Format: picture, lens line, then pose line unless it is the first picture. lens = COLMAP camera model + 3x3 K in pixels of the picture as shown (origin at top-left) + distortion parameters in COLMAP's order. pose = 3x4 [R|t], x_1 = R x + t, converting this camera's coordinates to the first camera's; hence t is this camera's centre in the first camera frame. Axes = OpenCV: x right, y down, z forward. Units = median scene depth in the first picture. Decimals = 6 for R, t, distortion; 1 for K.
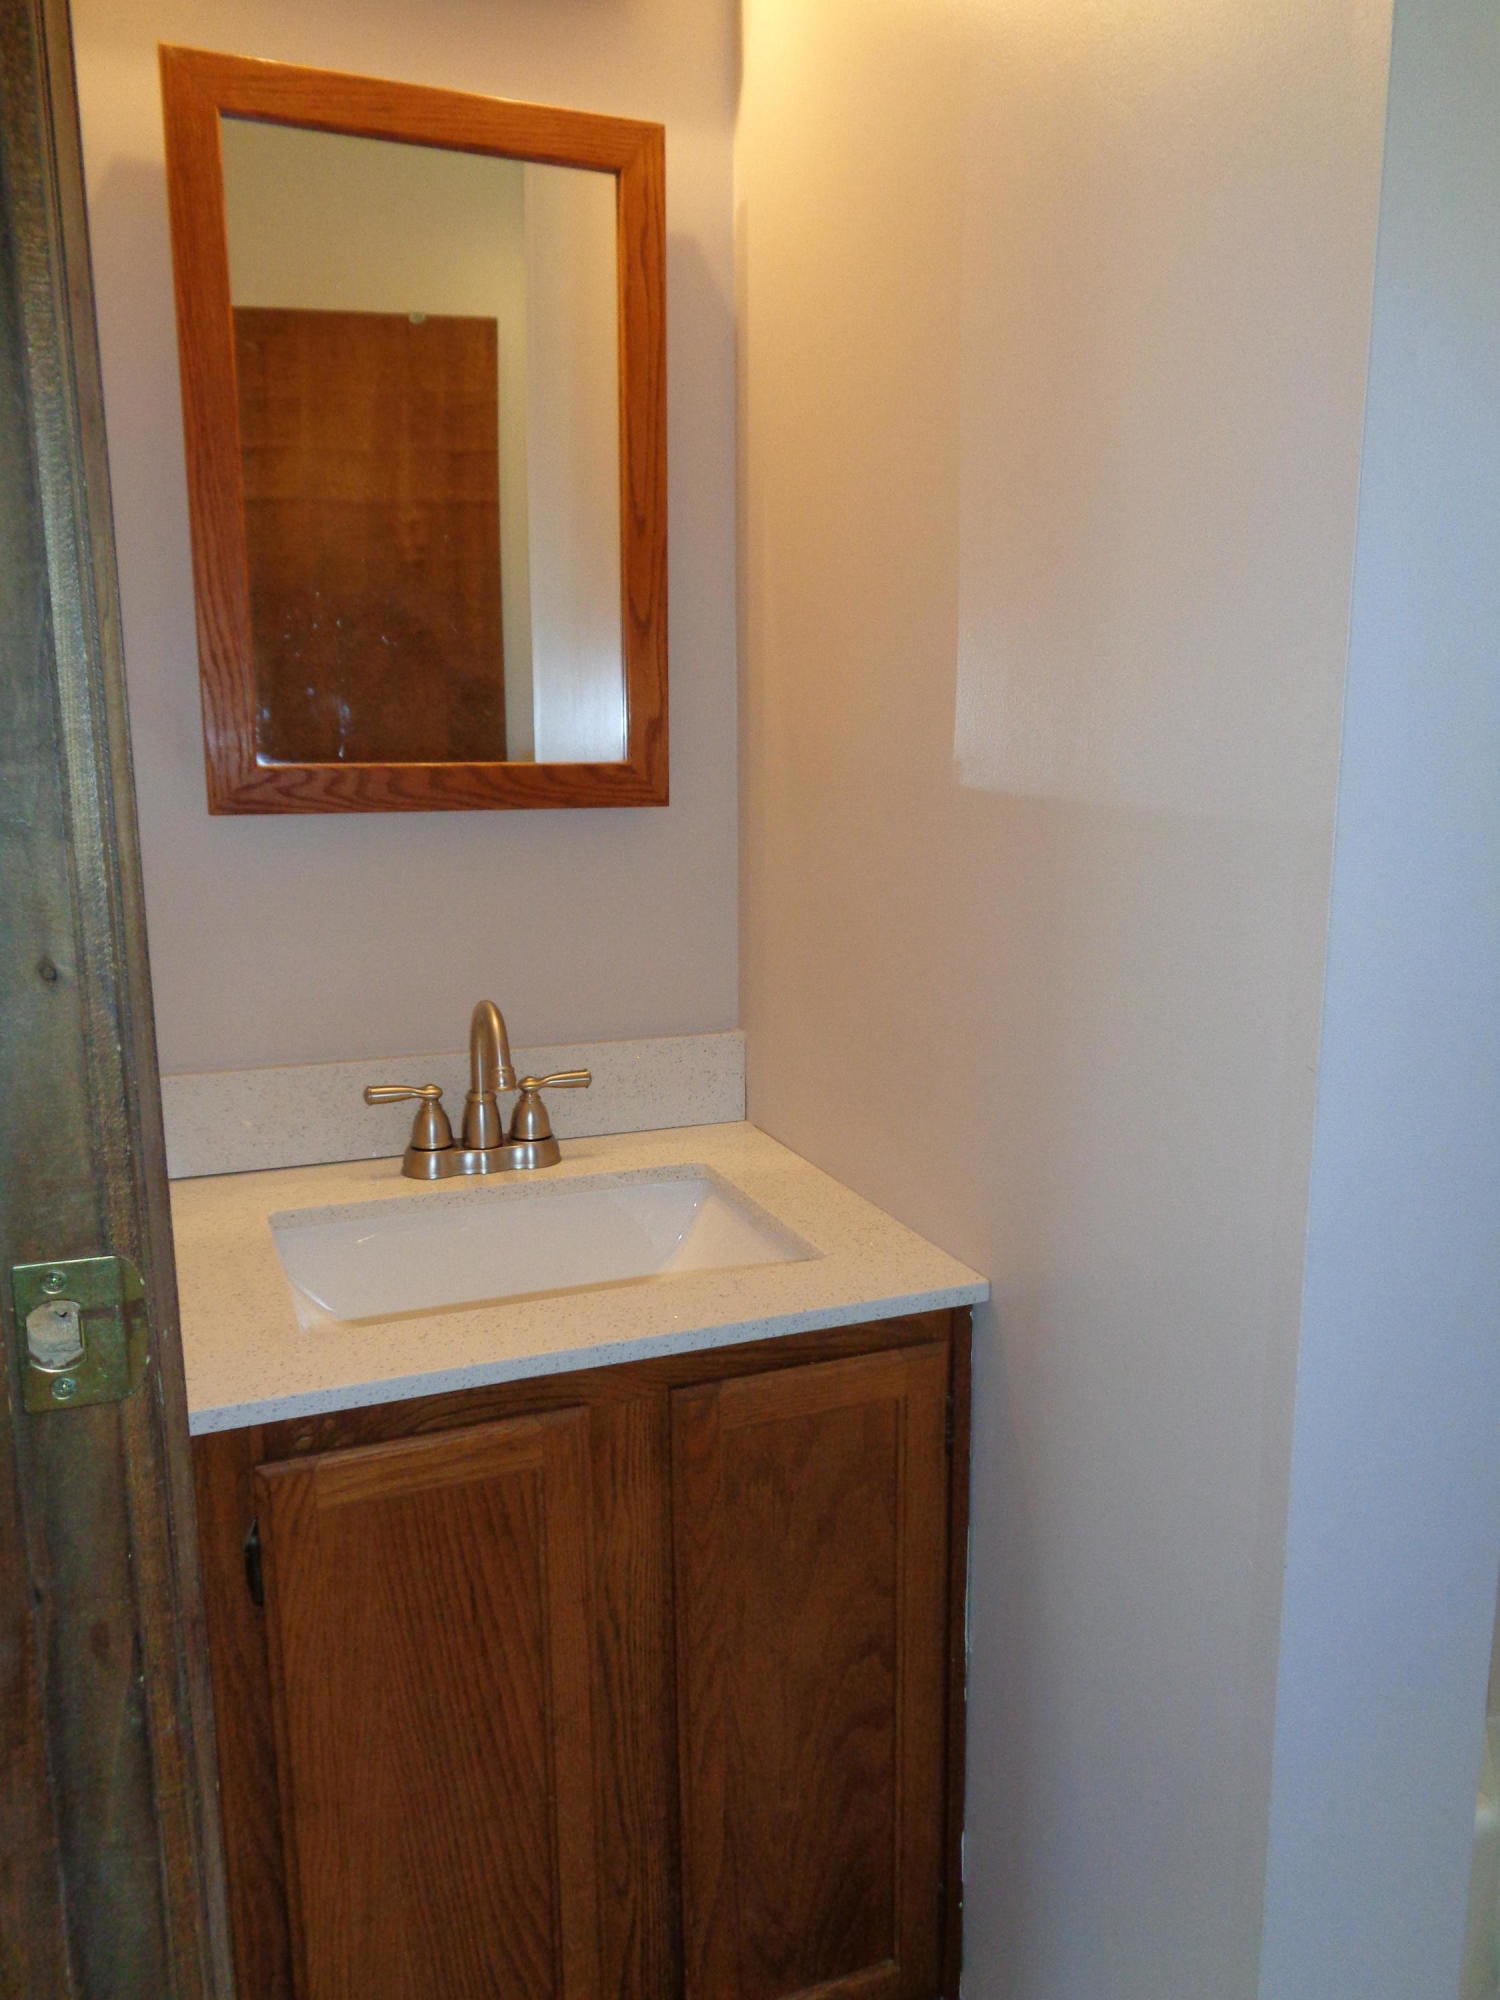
lens RADIAL K [[1498.1, 0, 750.0], [0, 1498.1, 1000.0], [0, 0, 1]] dist [-0.002560, 0.000582]
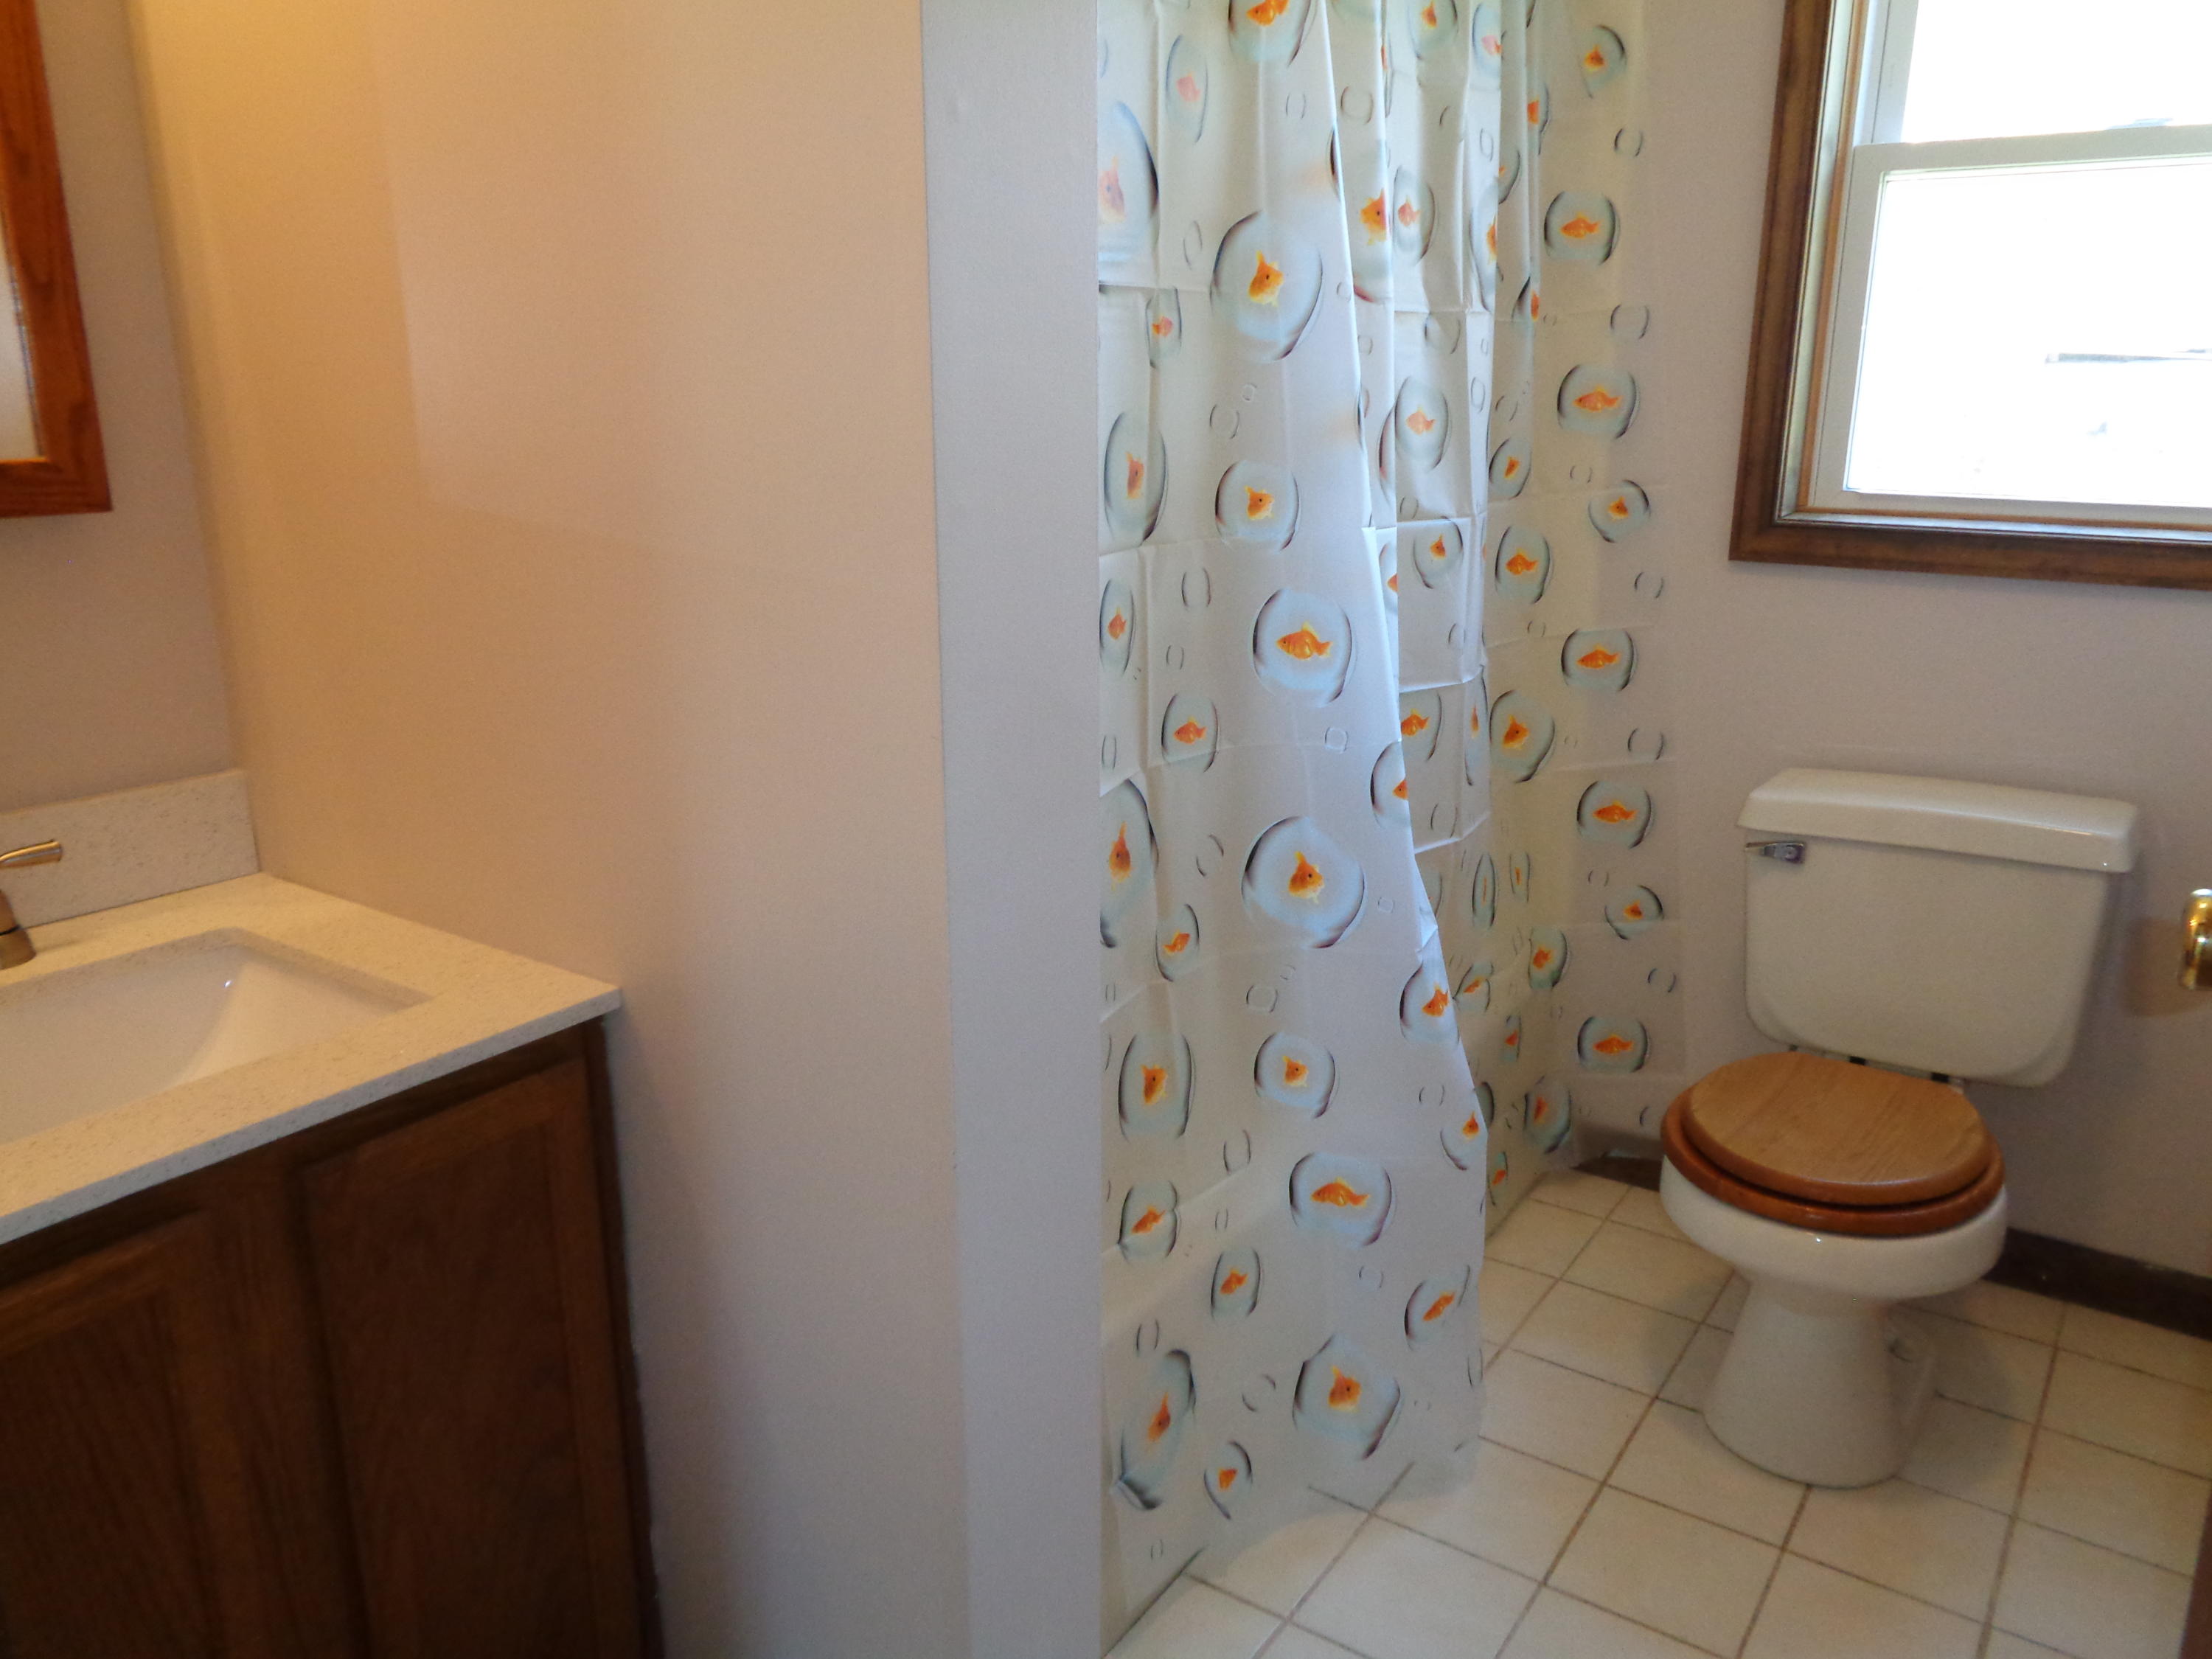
lens RADIAL K [[1656.9, 0, 1118.4], [0, 1656.9, 810.7], [0, 0, 1]] dist [-0.002560, 0.000582]
pose [[0.834061, -0.136845, 0.534430, -0.135645], [0.092147, 0.989694, 0.109610, -0.019333], [-0.543922, -0.042175, 0.838075, -0.100314]]
